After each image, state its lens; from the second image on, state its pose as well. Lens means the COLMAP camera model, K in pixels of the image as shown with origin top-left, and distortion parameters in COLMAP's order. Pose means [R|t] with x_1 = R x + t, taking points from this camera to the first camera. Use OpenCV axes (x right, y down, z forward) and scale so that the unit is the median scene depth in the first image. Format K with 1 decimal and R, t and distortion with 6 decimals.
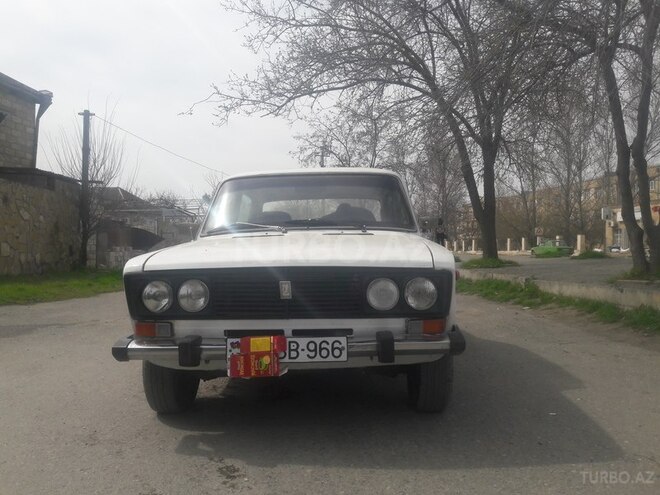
lens RADIAL K [[528.1, 0, 289.5], [0, 528.1, 247.2], [0, 0, 1]] dist [0.097861, -0.001678]
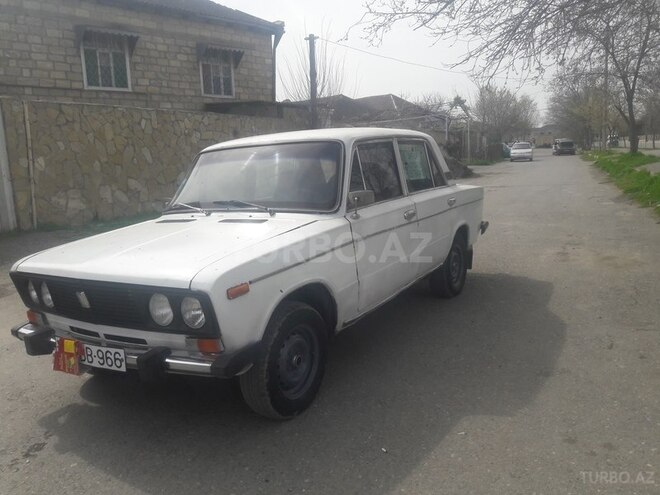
lens RADIAL K [[538.1, 0, 330.0], [0, 538.1, 247.5], [0, 0, 1]] dist [0.001414, -0.003506]
pose [[0.888388, 0.039394, -0.457401, 0.872743], [0.045044, 0.984025, 0.172237, -0.174816], [0.456879, -0.173616, 0.872421, 0.291284]]
